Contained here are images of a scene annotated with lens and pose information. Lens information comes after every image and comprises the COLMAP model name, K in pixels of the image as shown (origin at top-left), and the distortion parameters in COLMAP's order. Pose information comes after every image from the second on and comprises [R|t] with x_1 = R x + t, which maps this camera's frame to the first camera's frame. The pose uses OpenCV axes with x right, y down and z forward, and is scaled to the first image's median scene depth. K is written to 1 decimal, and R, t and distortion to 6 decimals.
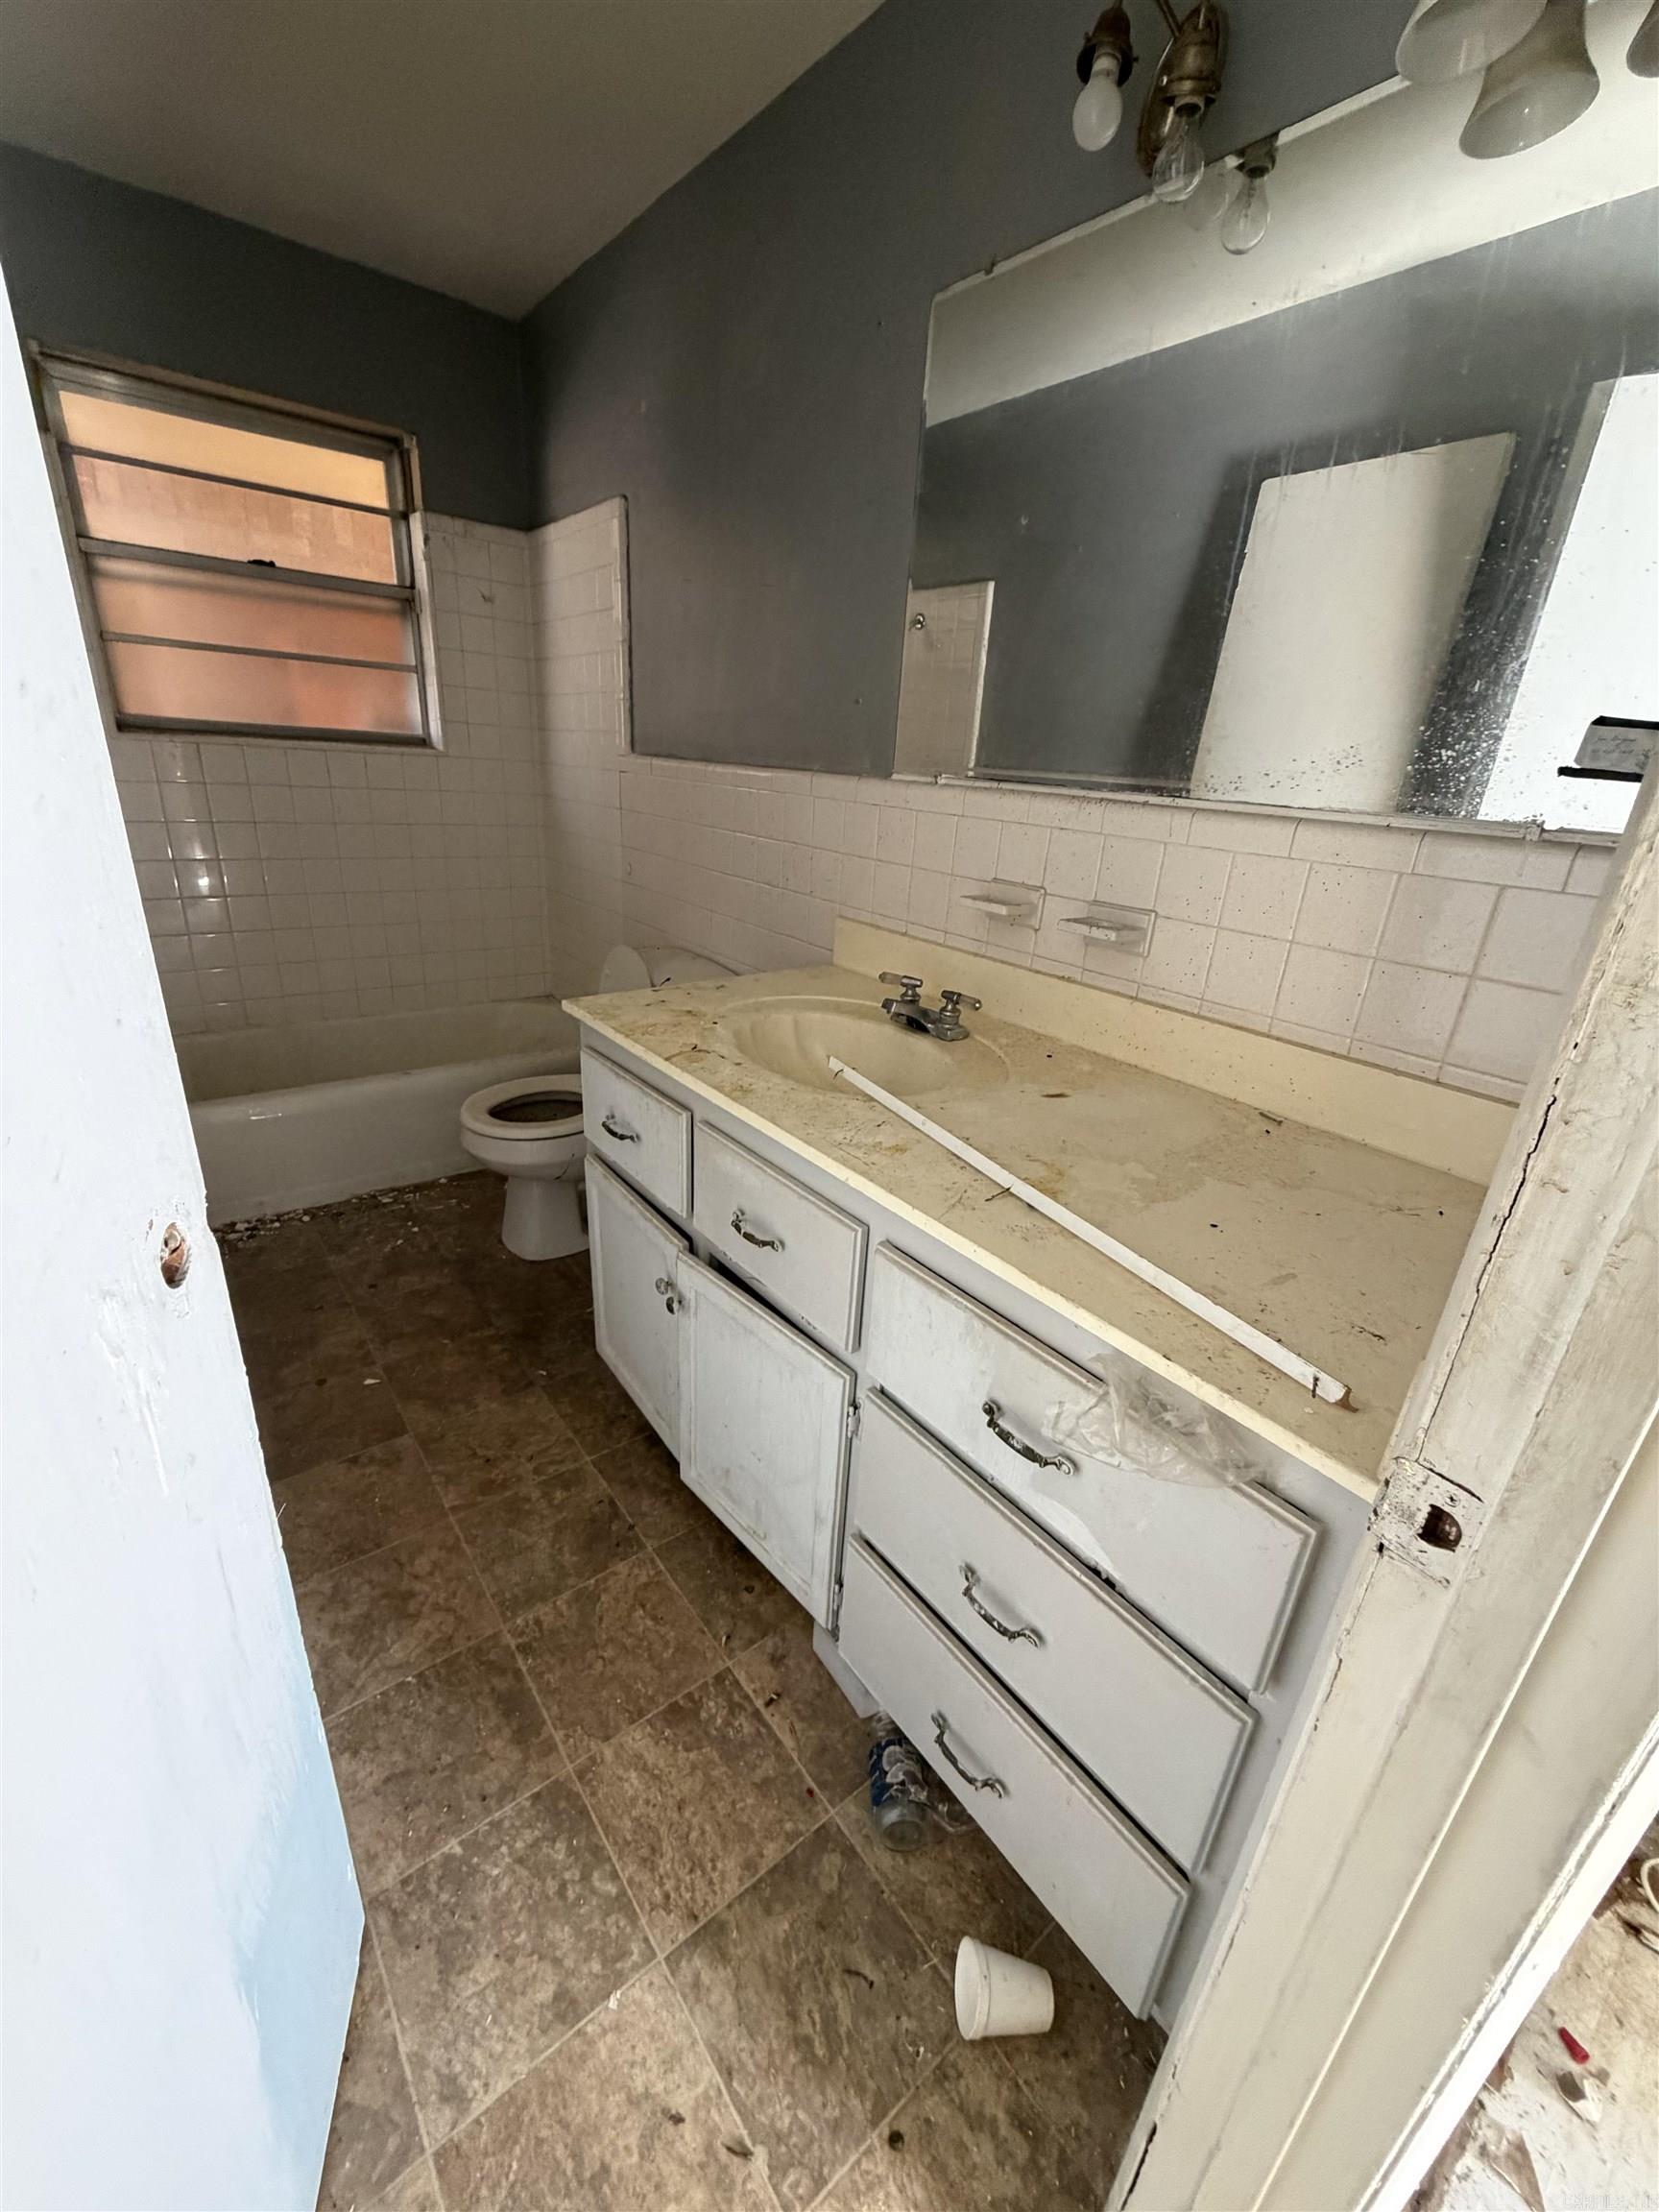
lens RADIAL K [[874.9, 0, 829.5], [0, 874.9, 1106.0], [0, 0, 1]] dist [-0.002541, 0.000058]
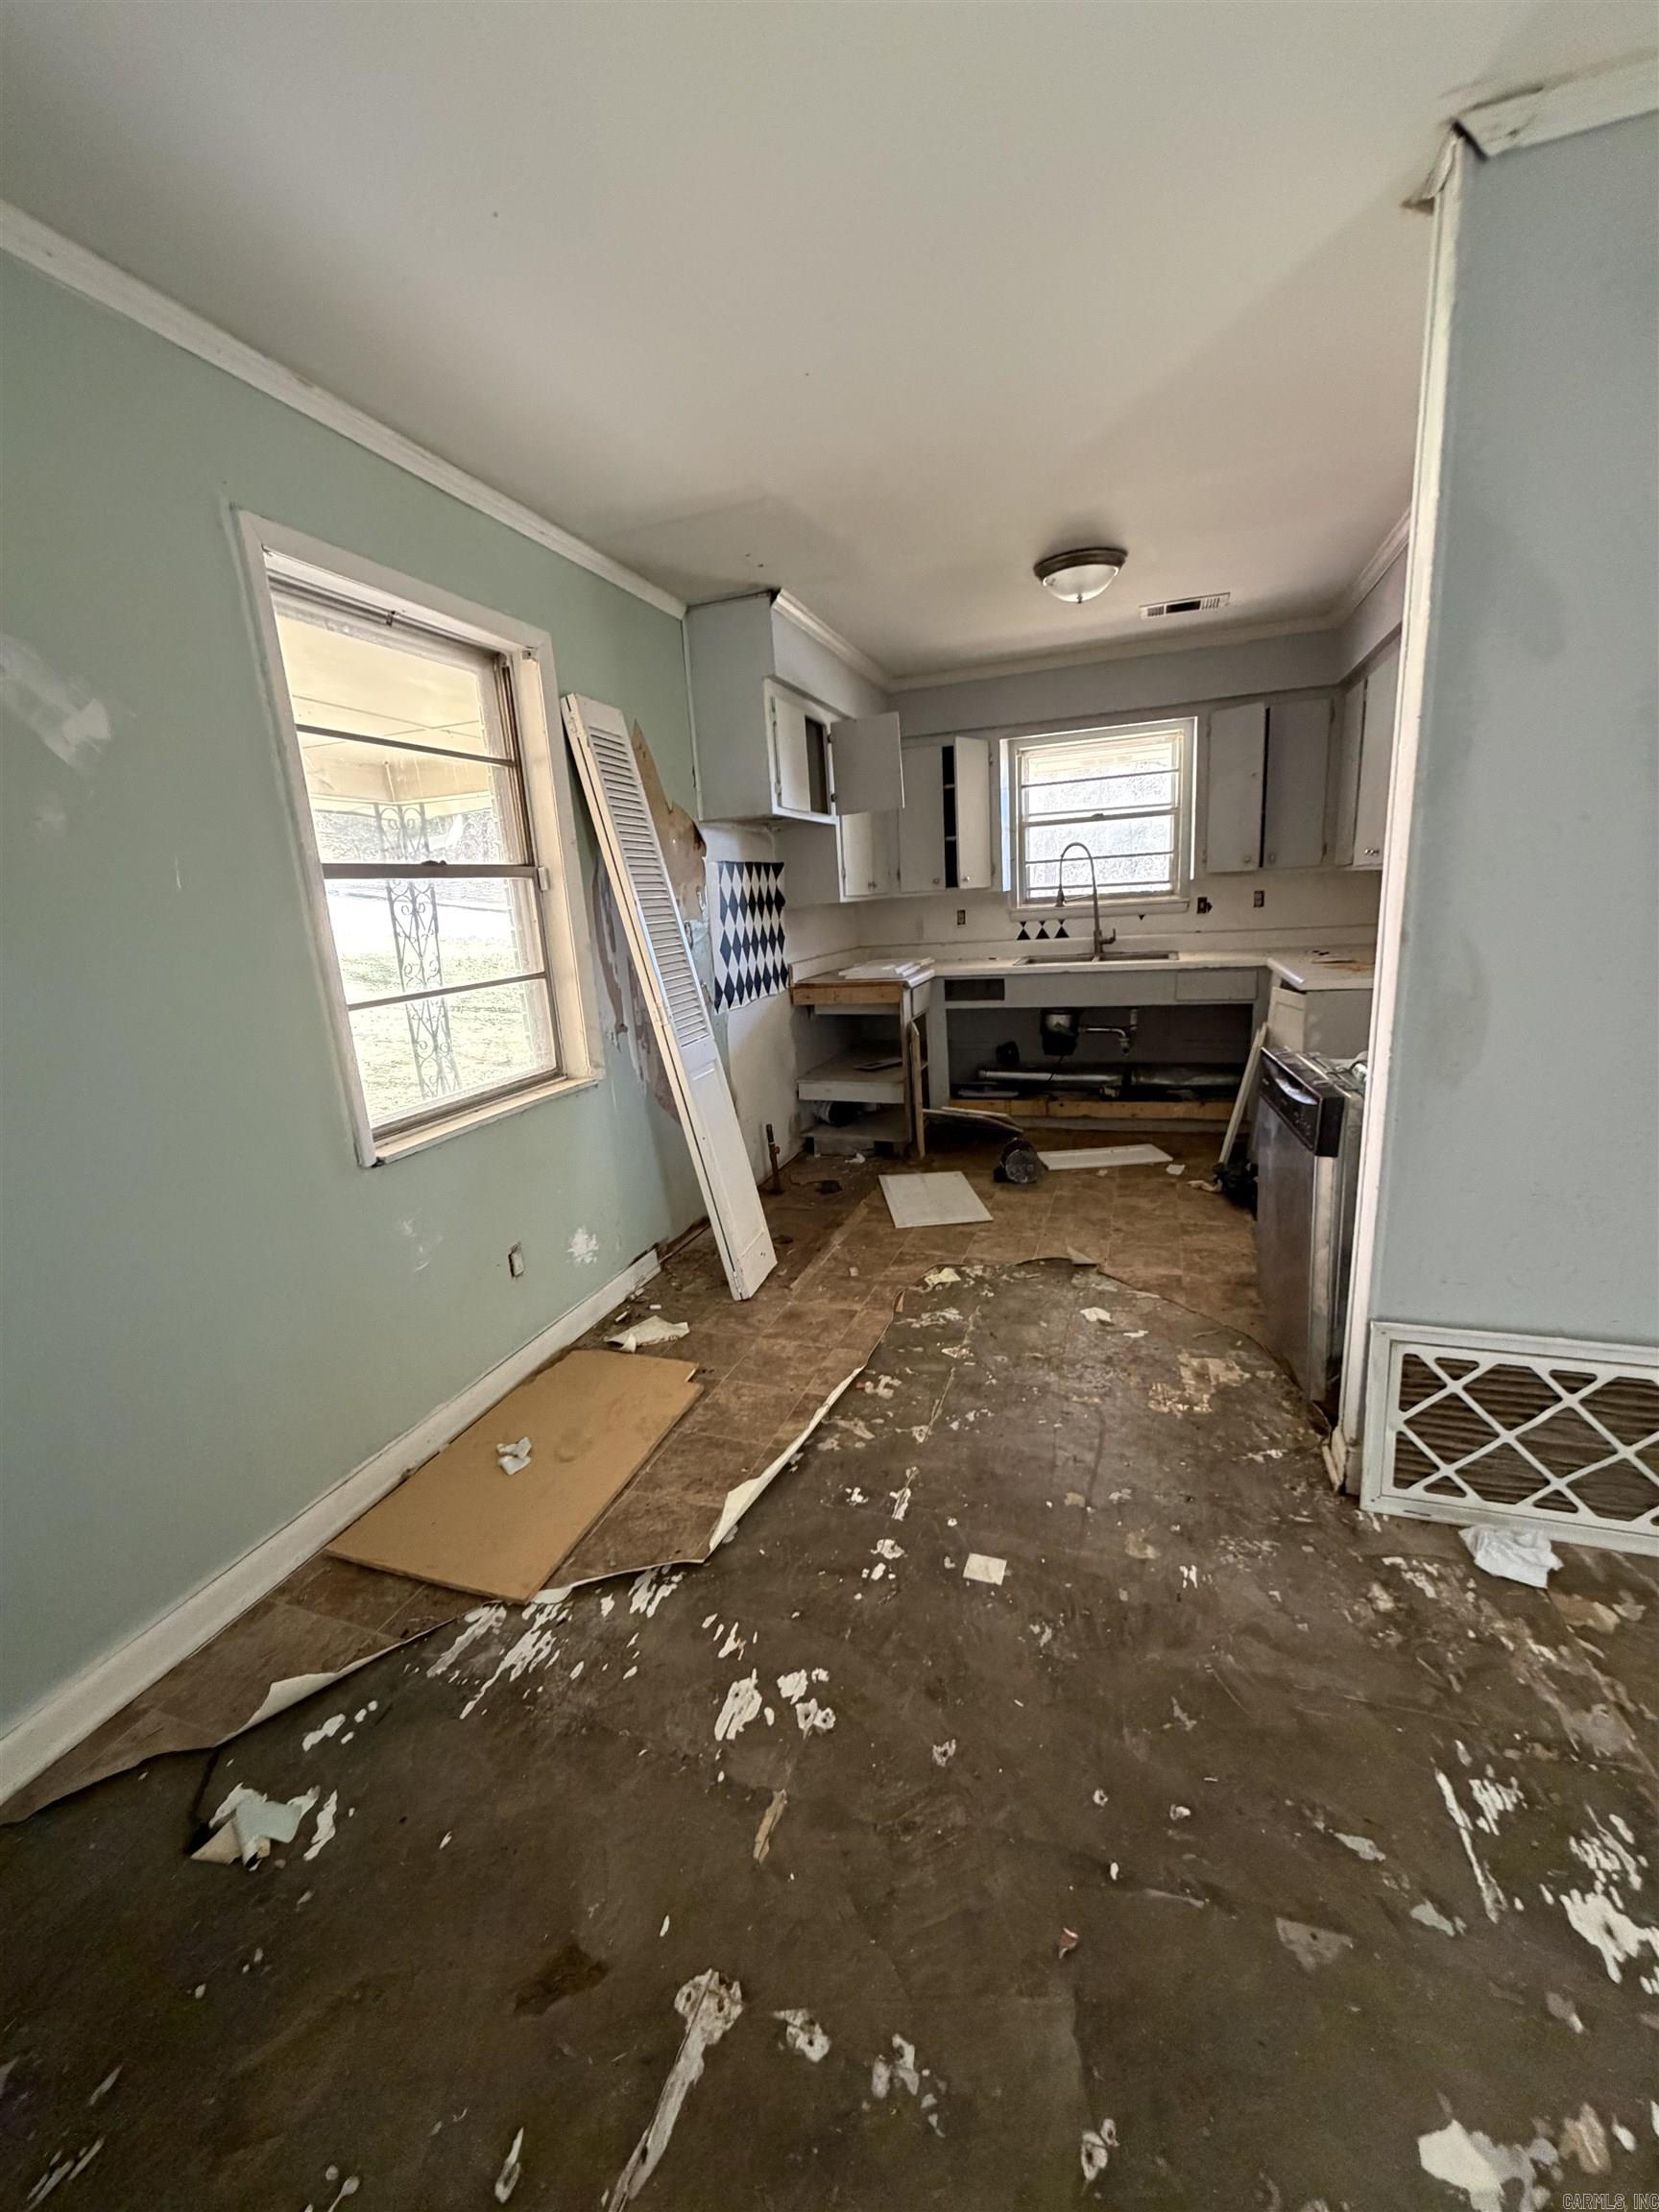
lens RADIAL K [[874.9, 0, 829.5], [0, 874.9, 1106.0], [0, 0, 1]] dist [-0.002541, 0.000058]
pose [[0.841189, -0.226572, 0.490984, -2.259448], [0.296508, 0.952577, -0.068417, 0.180193], [-0.452198, 0.203132, 0.868478, -0.893911]]
